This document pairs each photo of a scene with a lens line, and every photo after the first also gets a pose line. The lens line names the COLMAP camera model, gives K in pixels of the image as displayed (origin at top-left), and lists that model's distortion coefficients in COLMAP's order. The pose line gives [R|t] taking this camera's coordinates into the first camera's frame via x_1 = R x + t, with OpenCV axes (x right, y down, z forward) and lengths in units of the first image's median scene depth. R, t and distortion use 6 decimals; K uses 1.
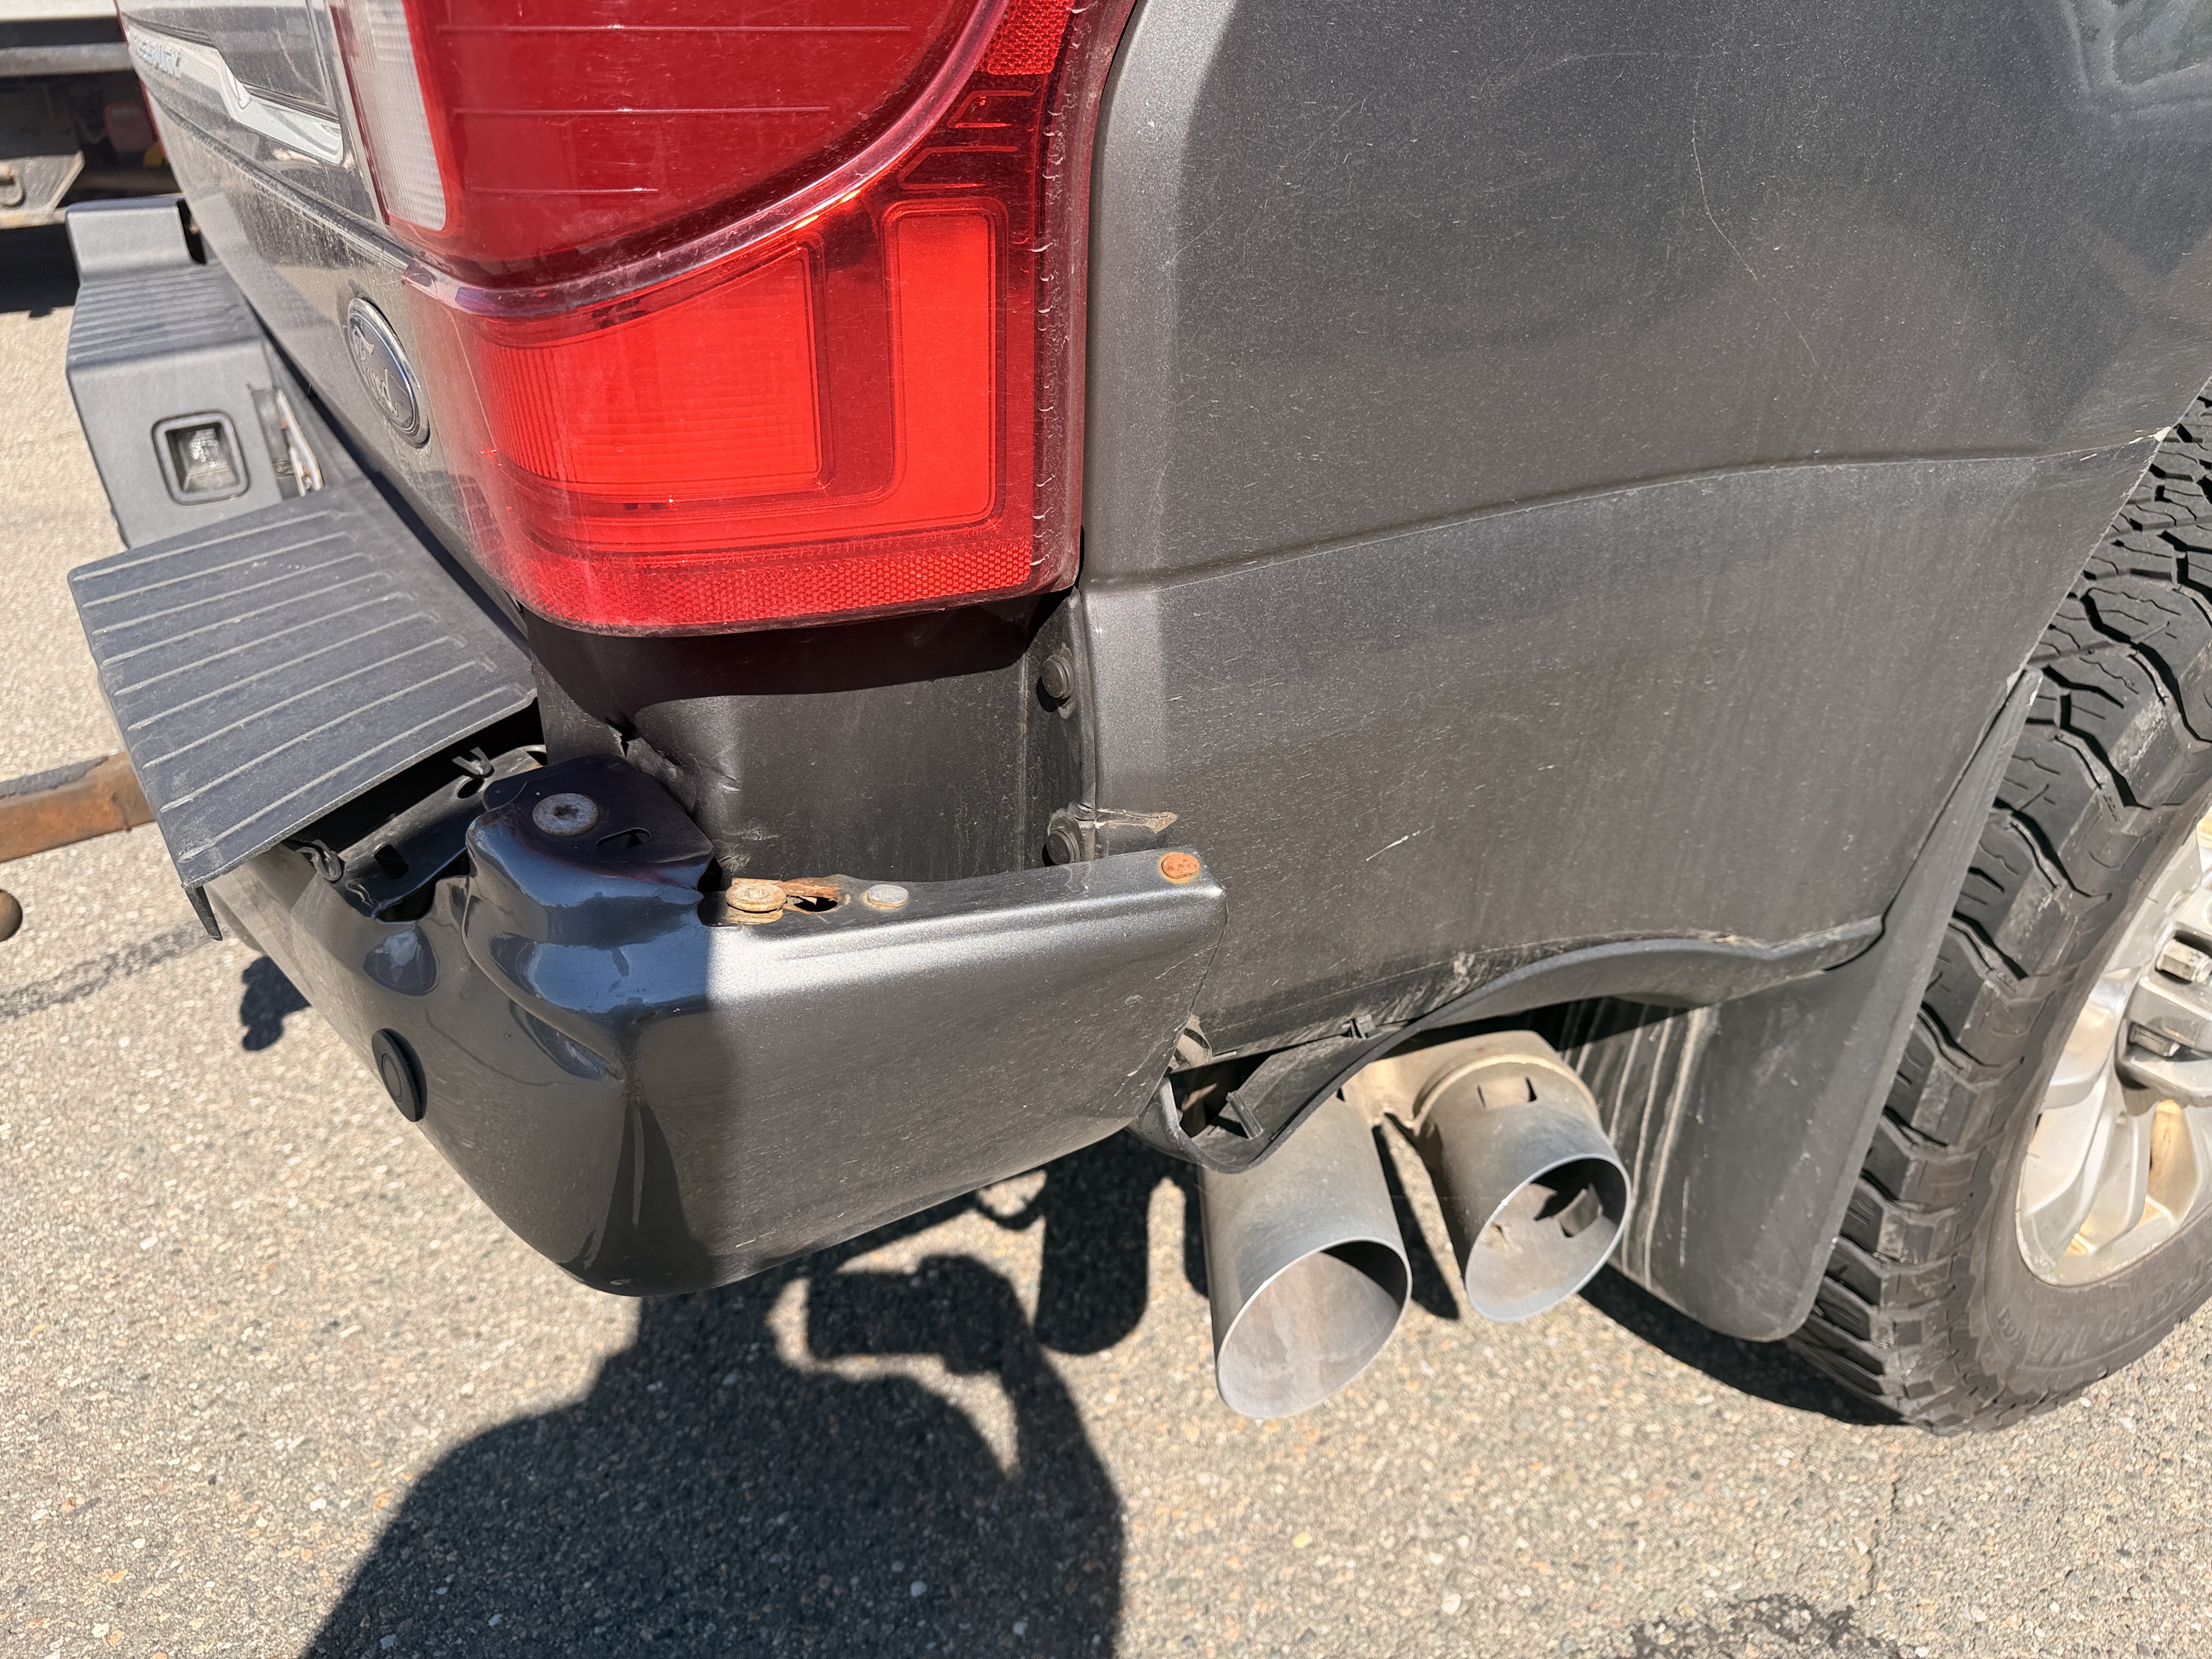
lens RADIAL K [[1557.2, 0, 1095.1], [0, 1557.2, 839.1], [0, 0, 1]] dist [0.005673, -0.009756]
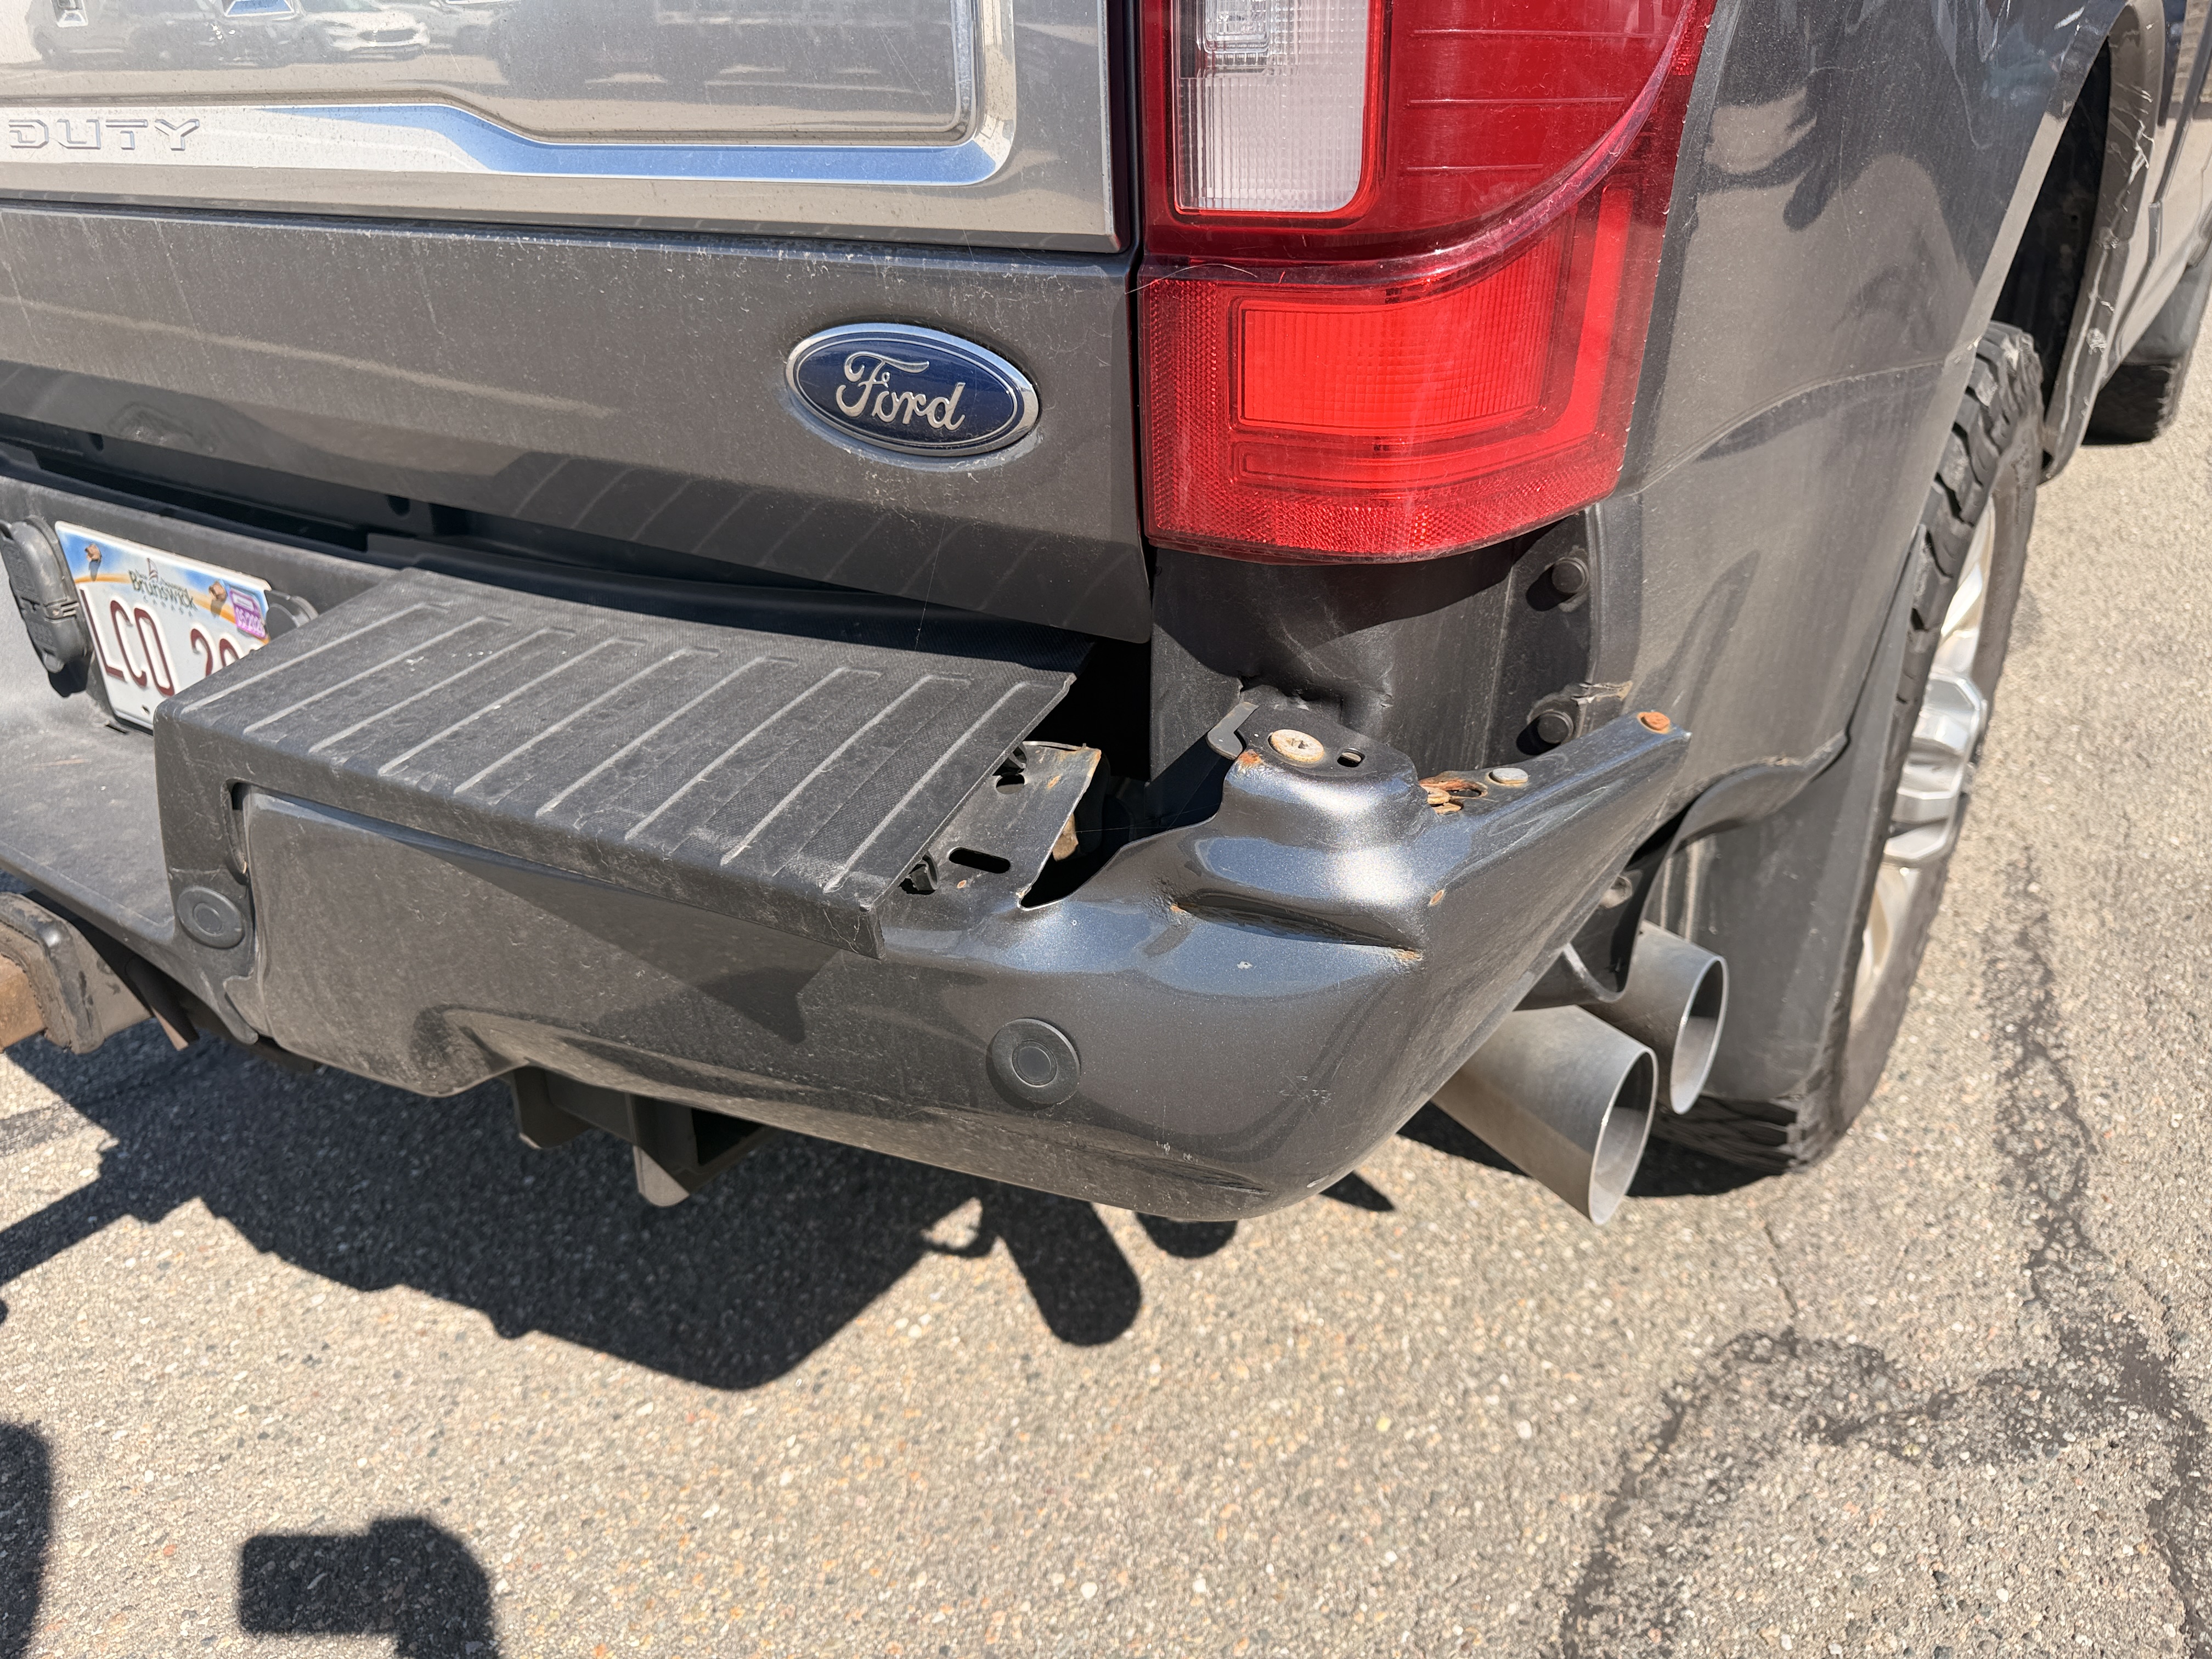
lens RADIAL K [[1550.6, 0, 1102.6], [0, 1550.6, 820.7], [0, 0, 1]] dist [0.000516, -0.002182]
pose [[0.914249, -0.189268, 0.358226, -0.368691], [0.209100, 0.977745, -0.017067, 0.011347], [-0.347023, 0.090508, 0.933479, 0.010969]]
